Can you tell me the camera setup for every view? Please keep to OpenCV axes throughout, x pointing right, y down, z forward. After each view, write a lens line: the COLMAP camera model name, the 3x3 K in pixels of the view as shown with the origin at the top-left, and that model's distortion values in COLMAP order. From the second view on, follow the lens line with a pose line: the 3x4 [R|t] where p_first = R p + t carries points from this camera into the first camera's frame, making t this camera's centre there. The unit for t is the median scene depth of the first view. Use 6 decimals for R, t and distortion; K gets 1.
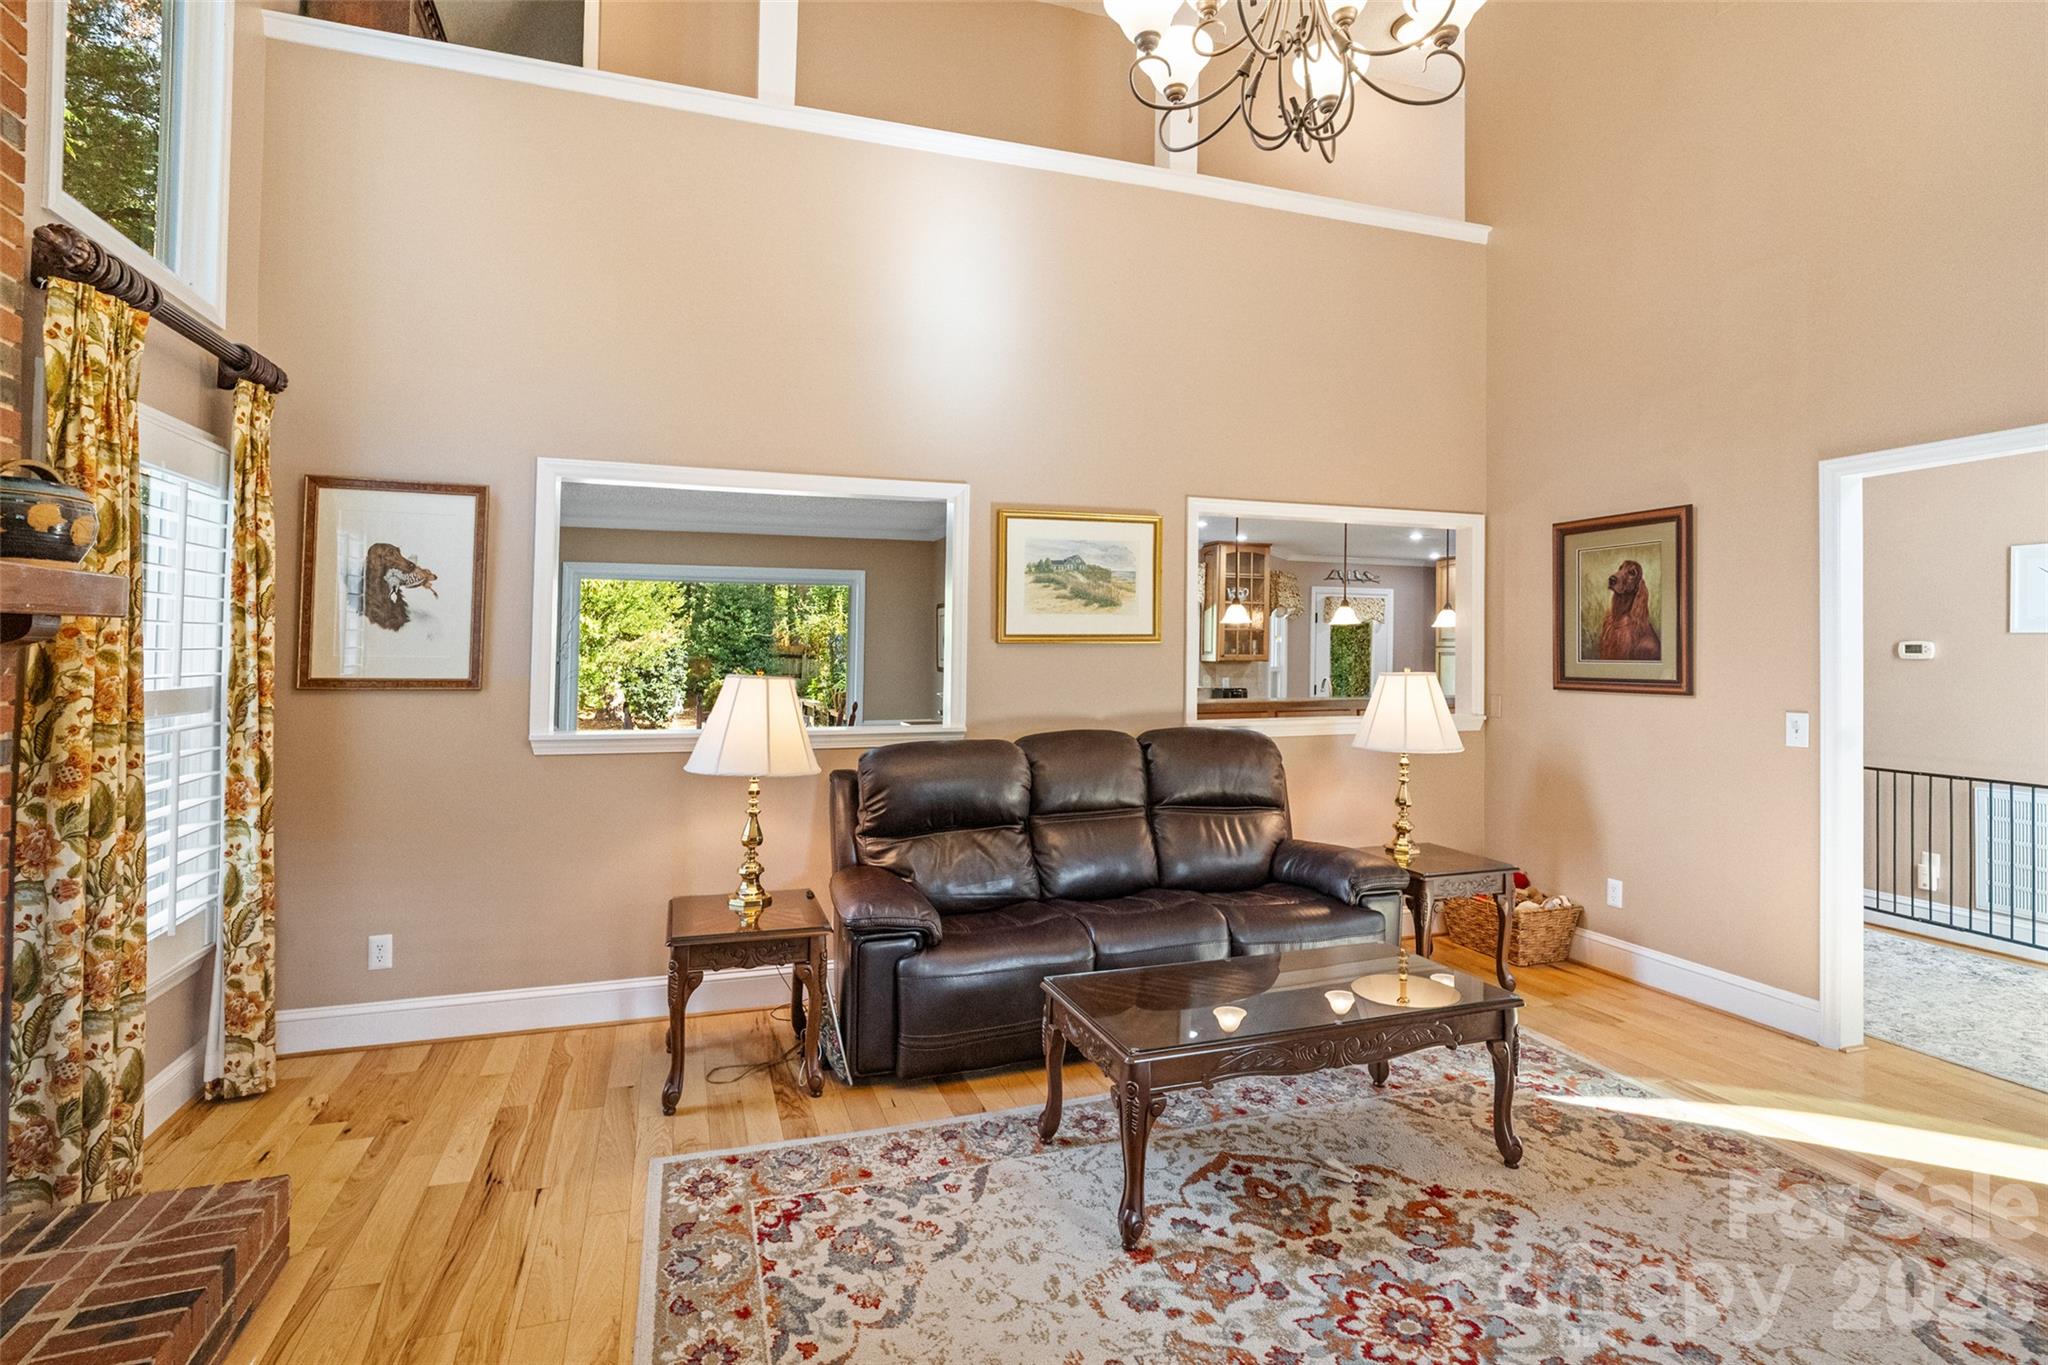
lens RADIAL K [[984.7, 0, 1035.7], [0, 984.7, 661.8], [0, 0, 1]] dist [-0.015321, 0.006451]
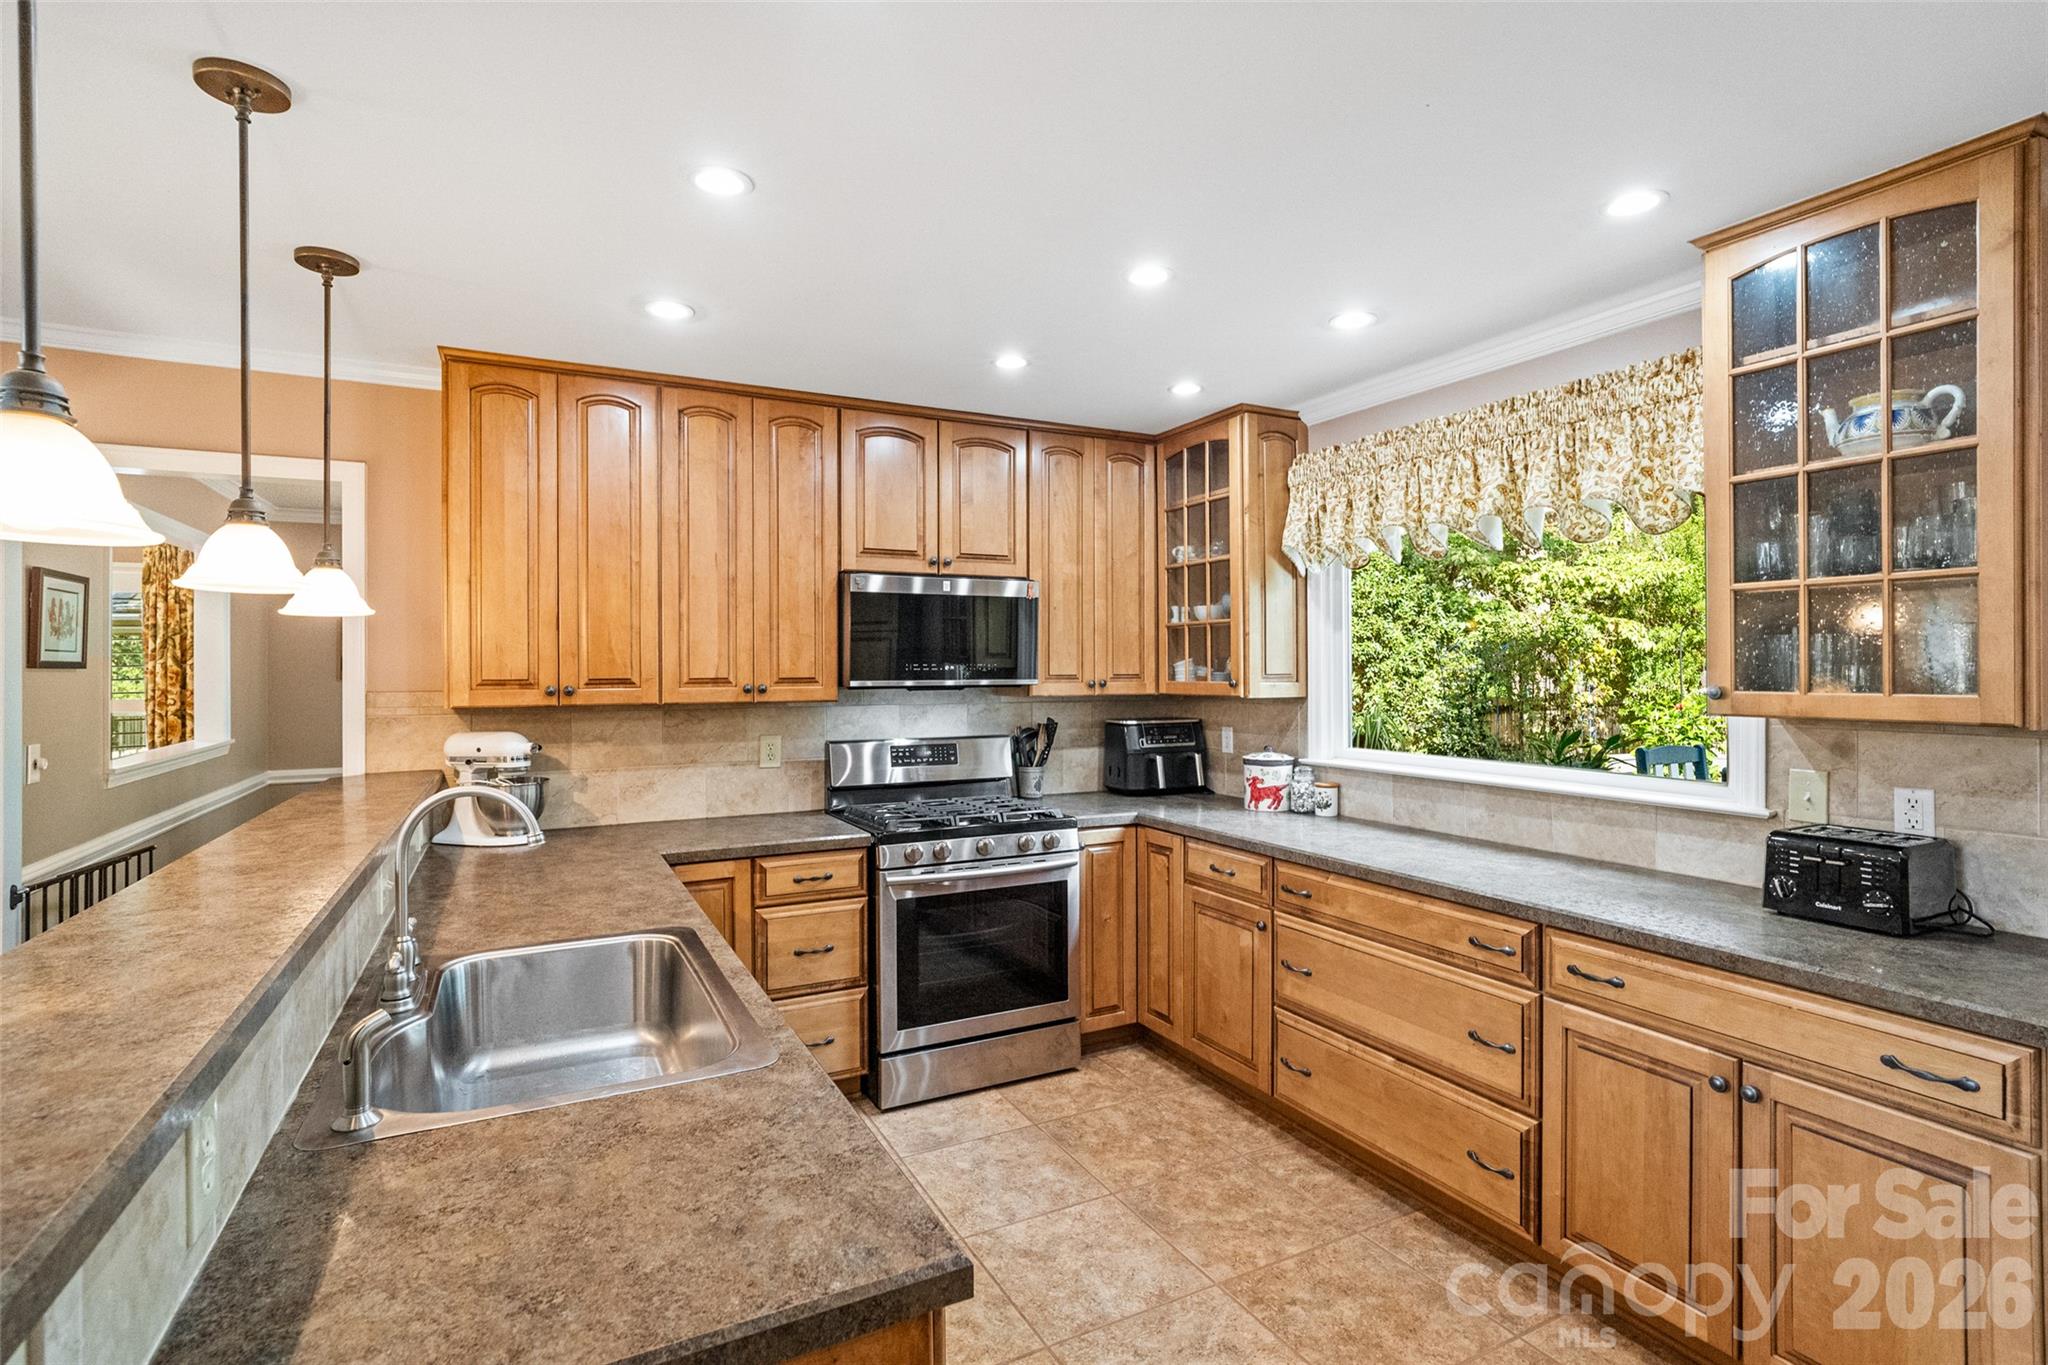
lens RADIAL K [[984.7, 0, 1003.3], [0, 984.7, 670.9], [0, 0, 1]] dist [-0.015321, 0.006451]
pose [[0.139945, 0.000962, -0.990159, 0.918004], [-0.005015, 0.999987, 0.000263, -0.027151], [0.990147, 0.004929, 0.139949, 1.771649]]
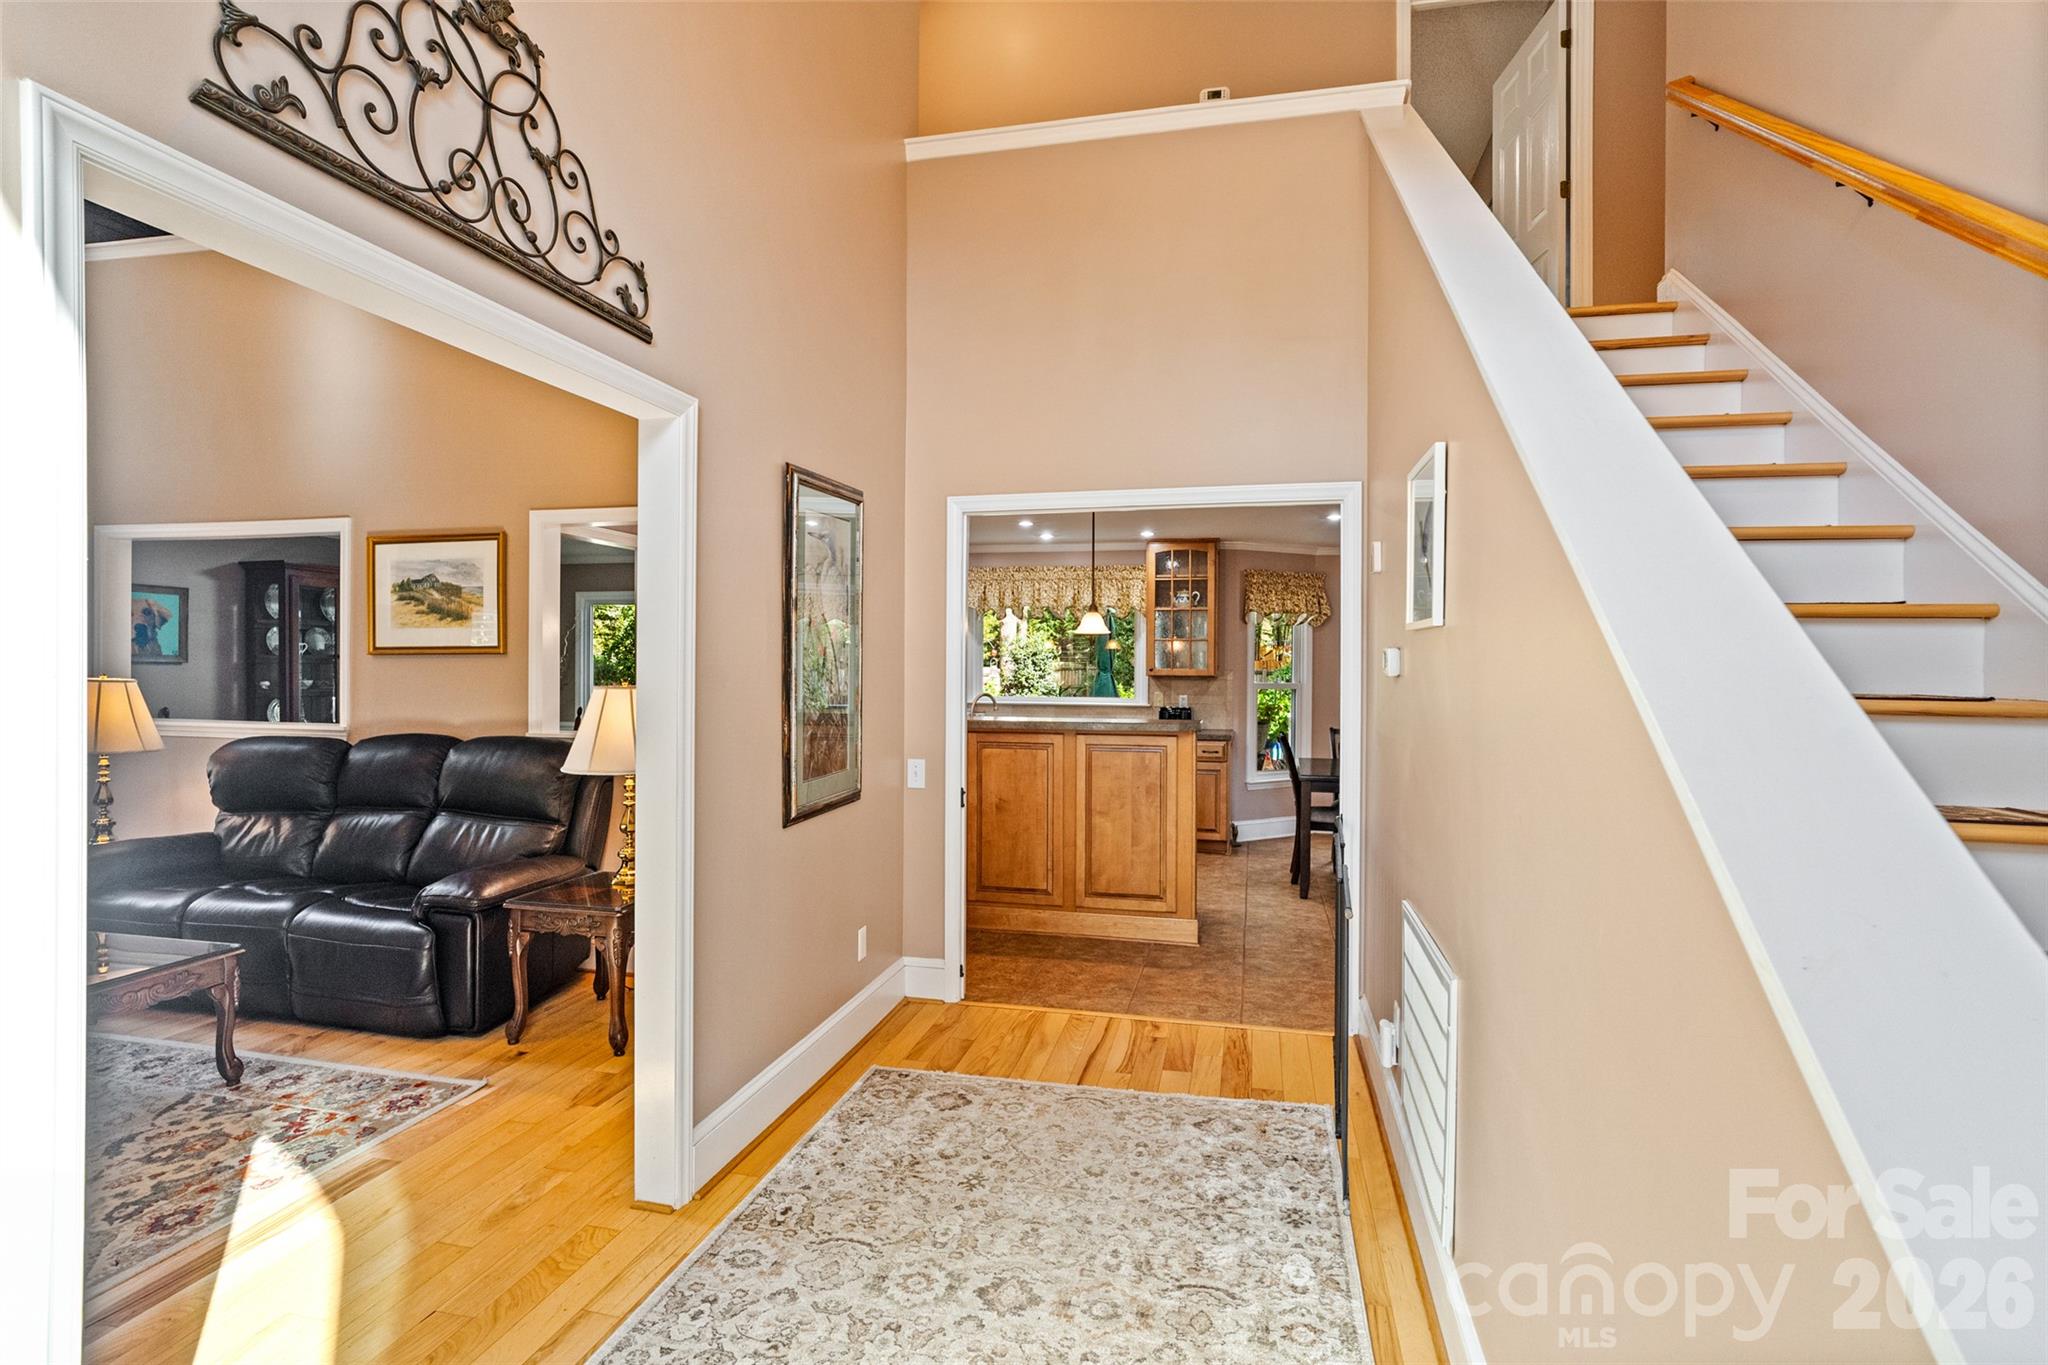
lens RADIAL K [[984.7, 0, 1028.3], [0, 984.7, 671.5], [0, 0, 1]] dist [-0.015321, 0.006451]
pose [[0.842861, 0.006006, -0.538097, 1.275261], [-0.009442, 0.999949, -0.003629, -0.002080], [0.538048, 0.008139, 0.842875, 0.468325]]
